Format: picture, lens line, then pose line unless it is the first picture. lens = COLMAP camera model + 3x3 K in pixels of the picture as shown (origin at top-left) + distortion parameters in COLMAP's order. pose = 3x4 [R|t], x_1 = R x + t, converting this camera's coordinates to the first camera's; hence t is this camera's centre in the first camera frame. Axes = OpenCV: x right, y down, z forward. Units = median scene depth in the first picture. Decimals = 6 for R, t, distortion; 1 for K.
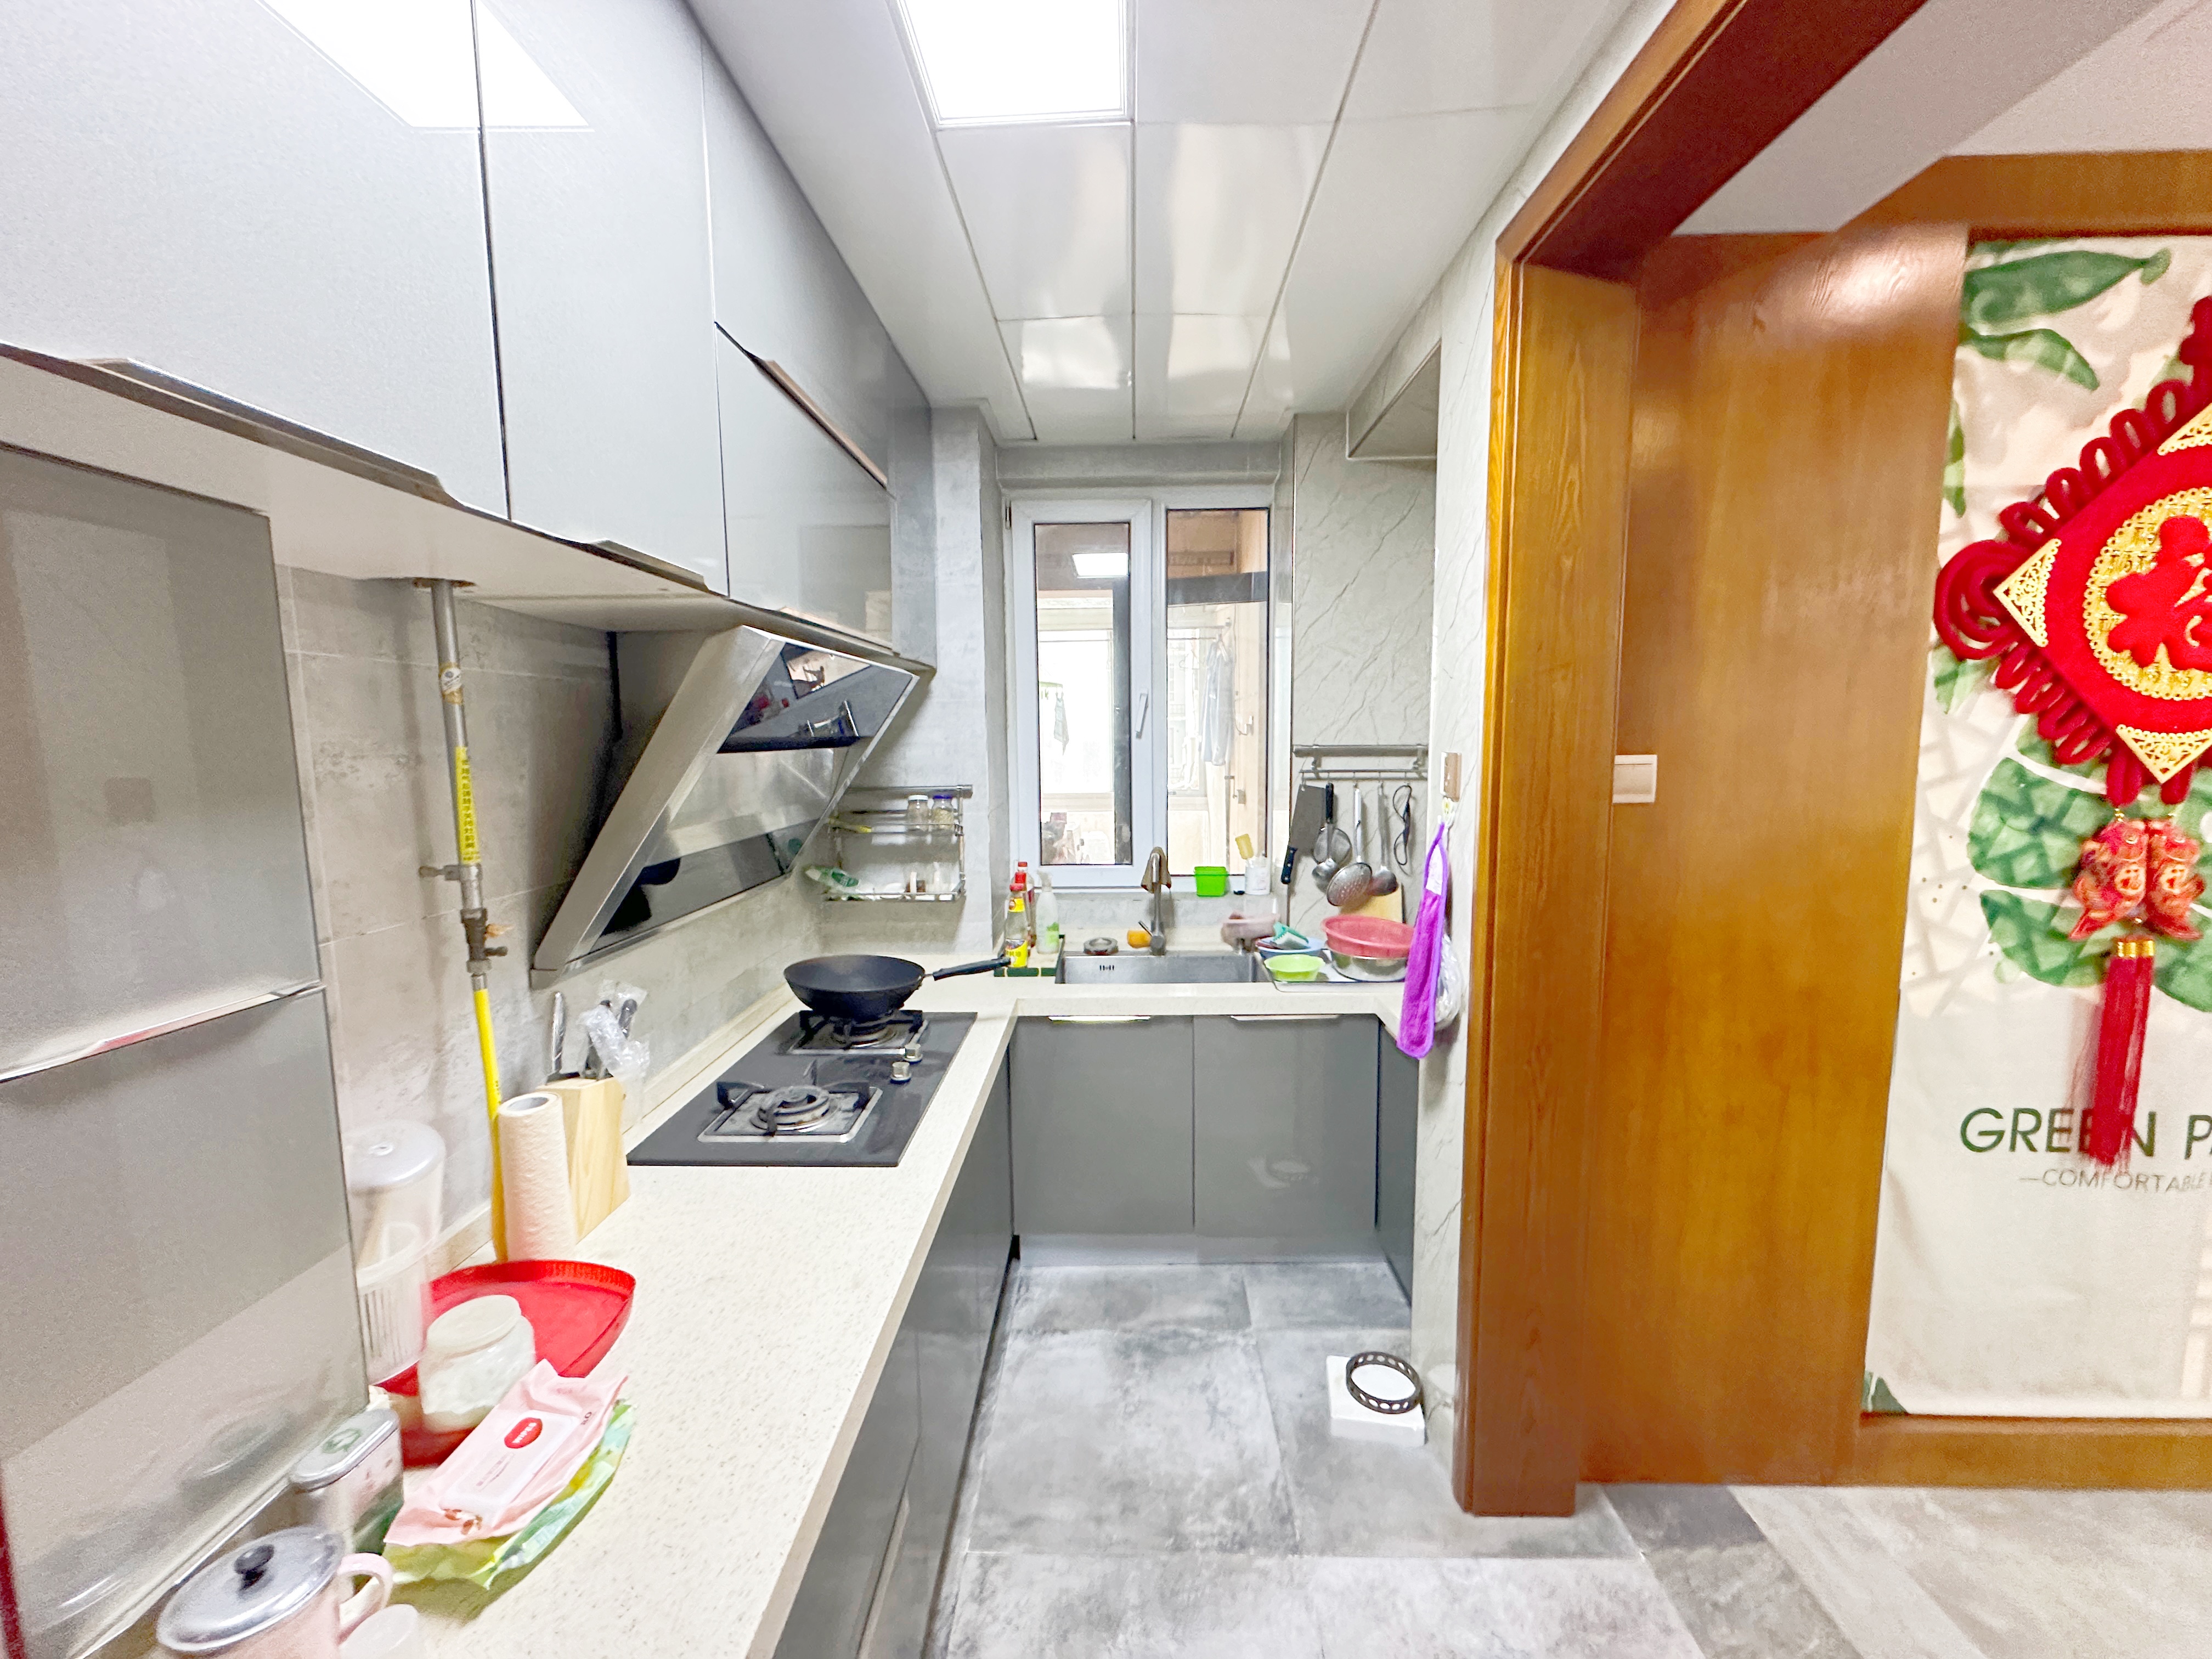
lens RADIAL K [[876.6, 0, 1104.8], [0, 876.6, 834.1], [0, 0, 1]] dist [-0.002043, 0.000402]
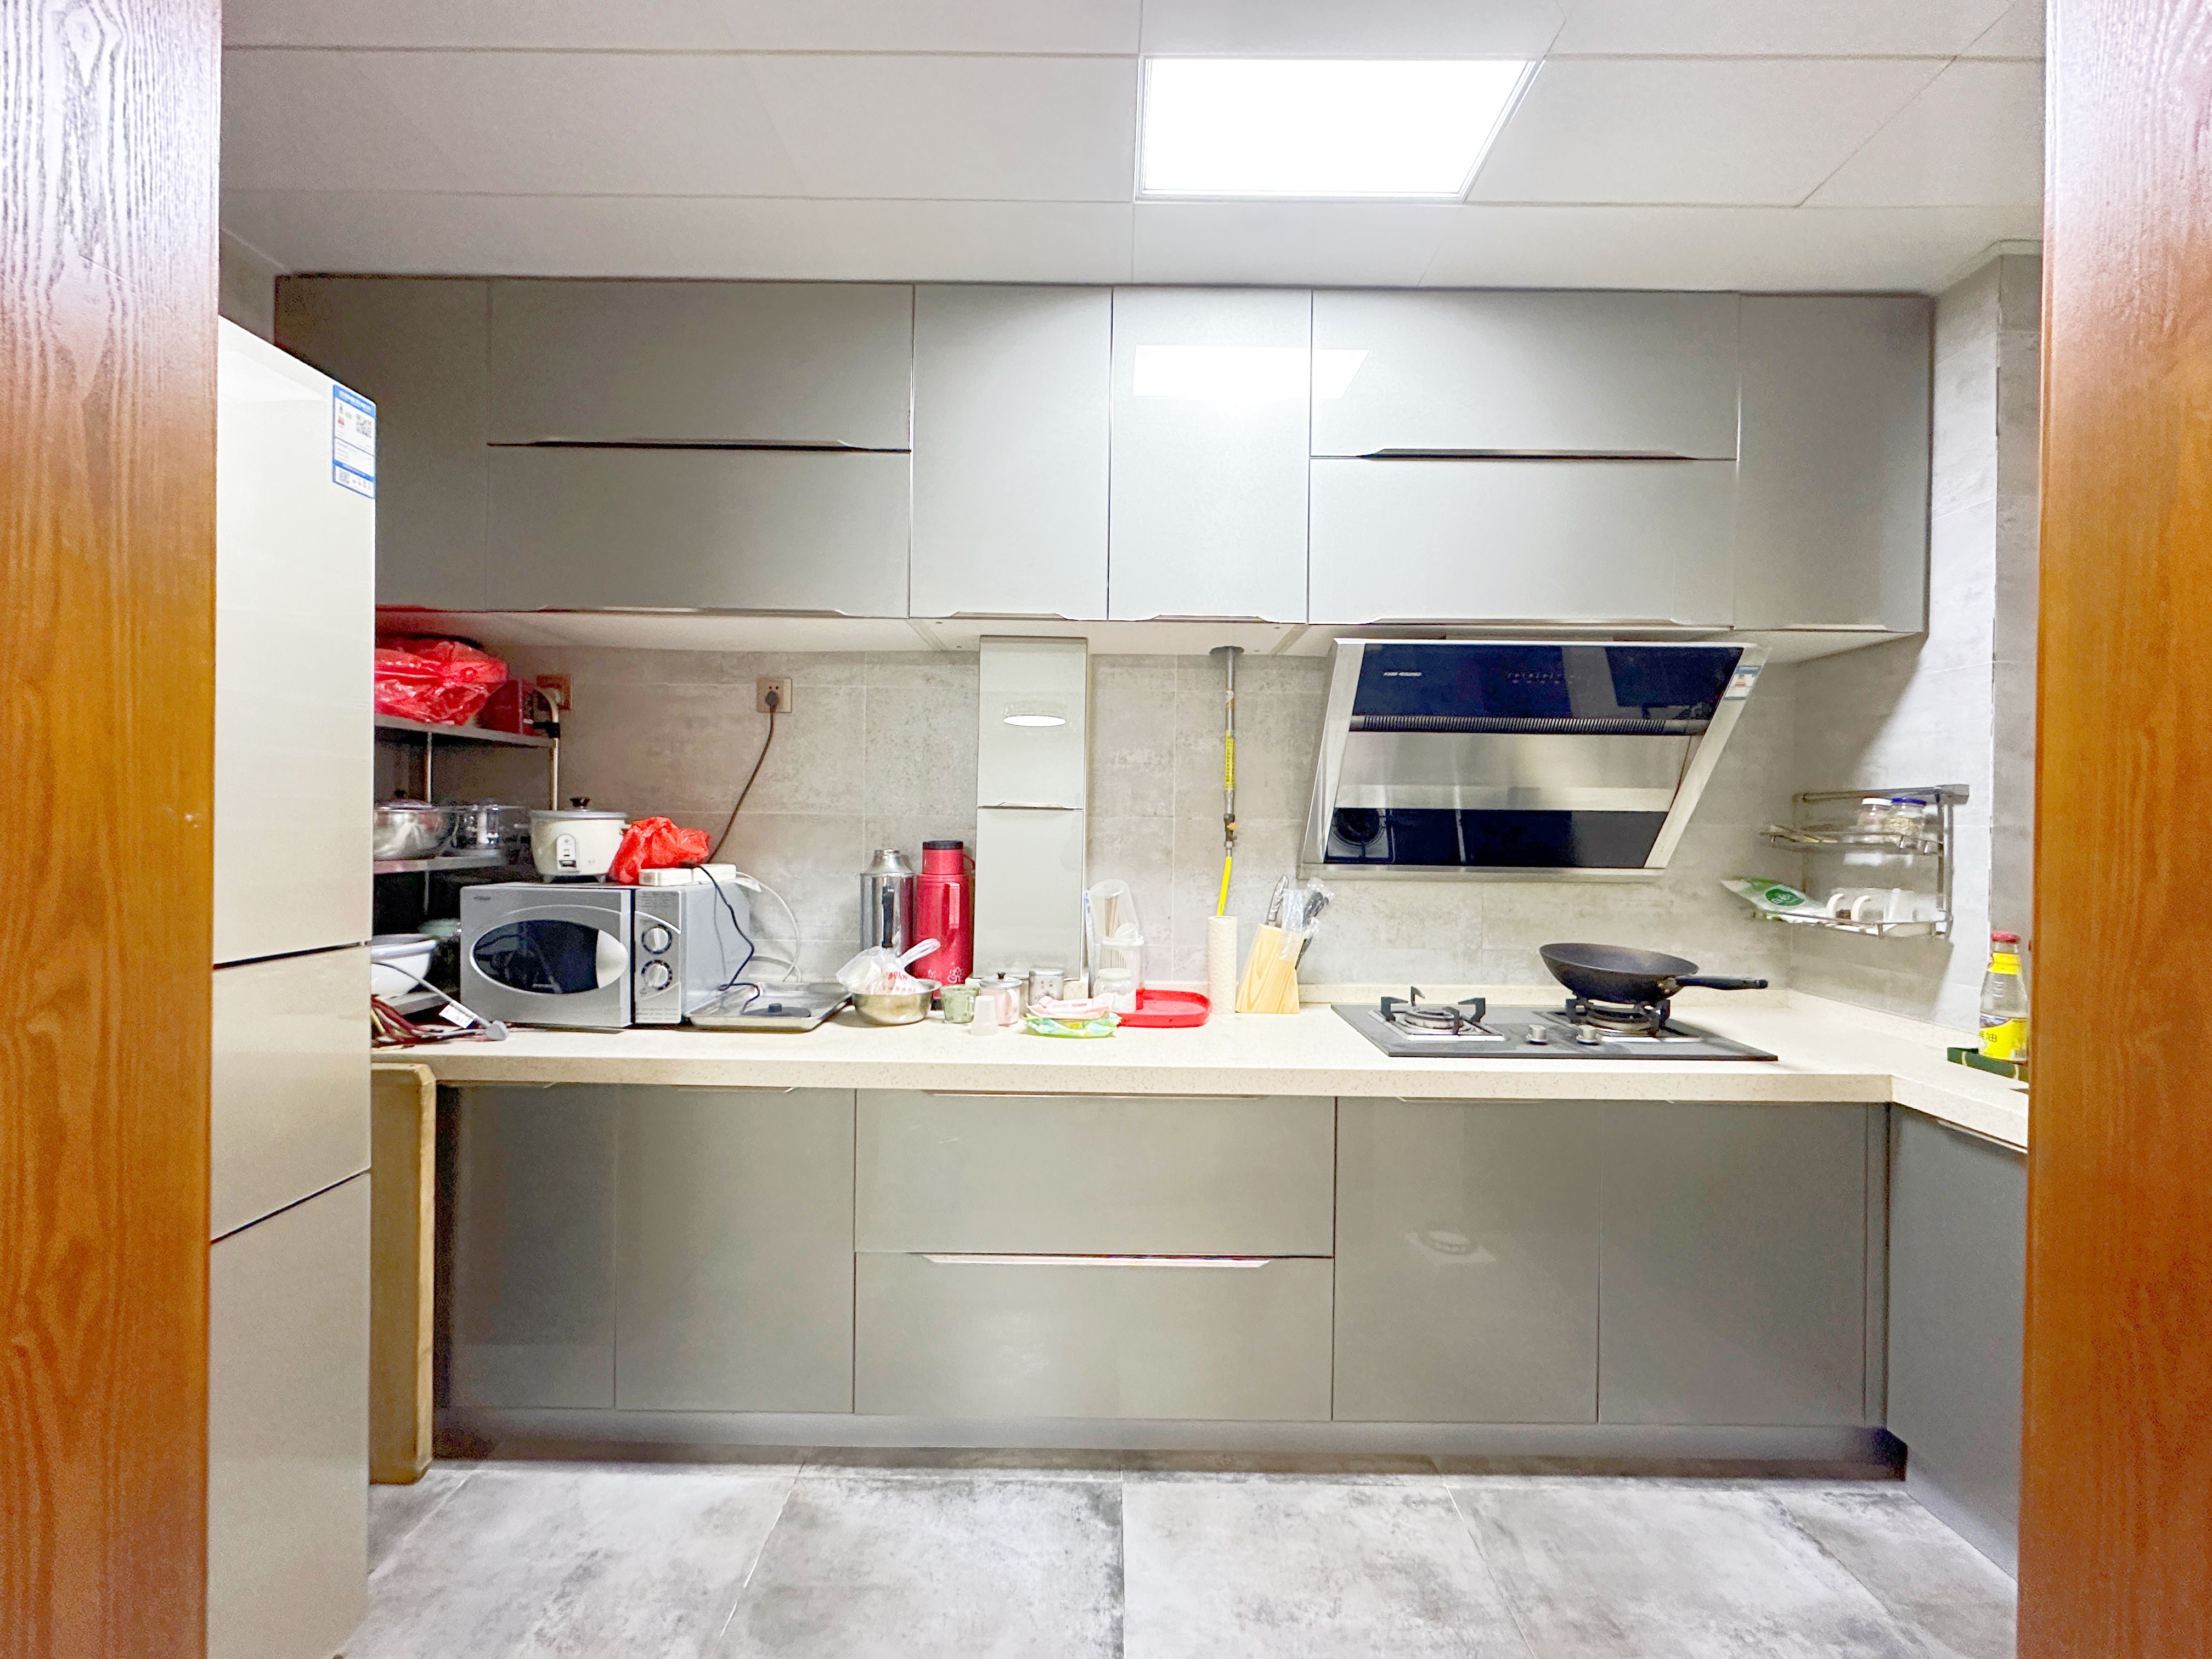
lens RADIAL K [[876.6, 0, 1102.1], [0, 876.6, 828.0], [0, 0, 1]] dist [-0.002043, 0.000402]
pose [[0.028184, 0.015129, -0.999488, 0.545441], [-0.125748, 0.991996, 0.011470, 0.058741], [0.991662, 0.125360, 0.029861, 0.303336]]
